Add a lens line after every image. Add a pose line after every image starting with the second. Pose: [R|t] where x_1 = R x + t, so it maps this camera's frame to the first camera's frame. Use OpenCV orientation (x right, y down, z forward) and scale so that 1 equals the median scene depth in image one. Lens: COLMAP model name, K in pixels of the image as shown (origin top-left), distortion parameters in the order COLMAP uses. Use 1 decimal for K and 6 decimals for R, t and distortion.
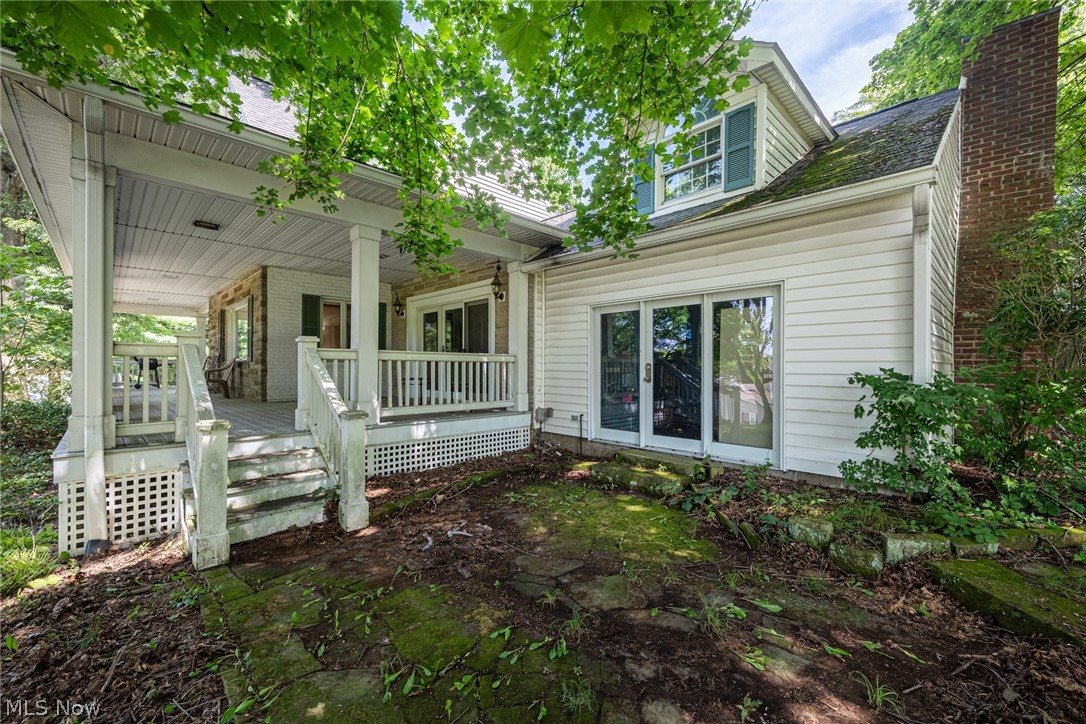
lens RADIAL K [[431.0, 0, 539.0], [0, 431.0, 362.1], [0, 0, 1]] dist [-0.003385, -0.000074]
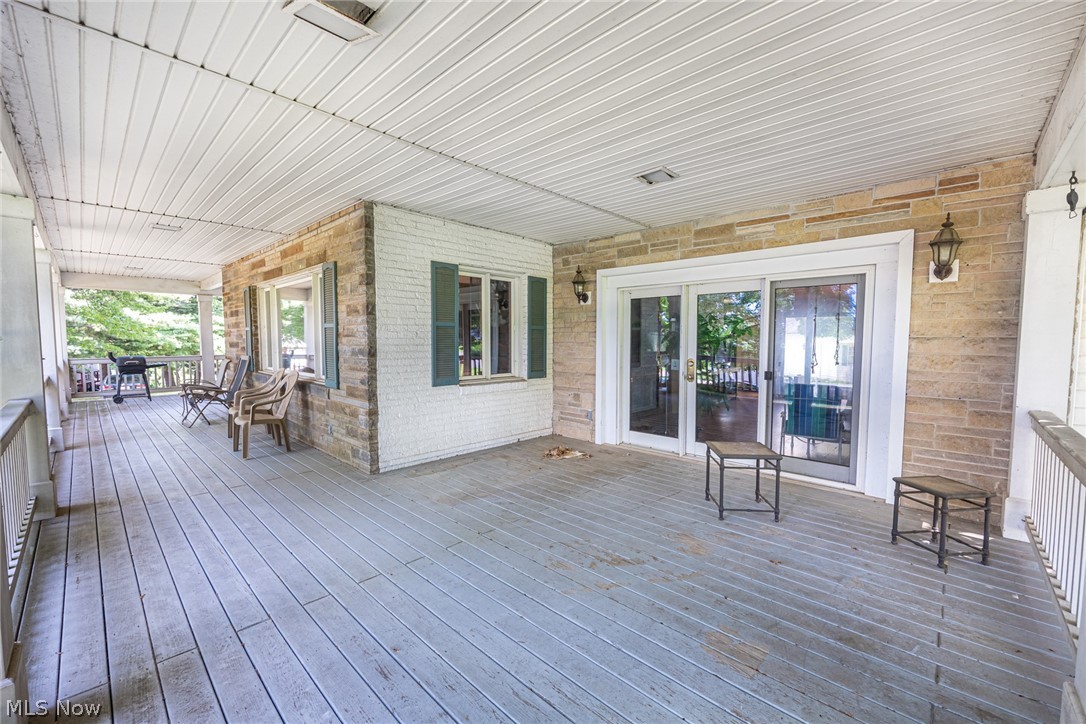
lens RADIAL K [[431.0, 0, 548.2], [0, 431.0, 363.6], [0, 0, 1]] dist [-0.003385, -0.000074]
pose [[0.999370, 0.001875, 0.035446, -0.410257], [-0.004253, 0.997736, 0.067123, -0.066802], [-0.035240, -0.067232, 0.997115, 0.446310]]
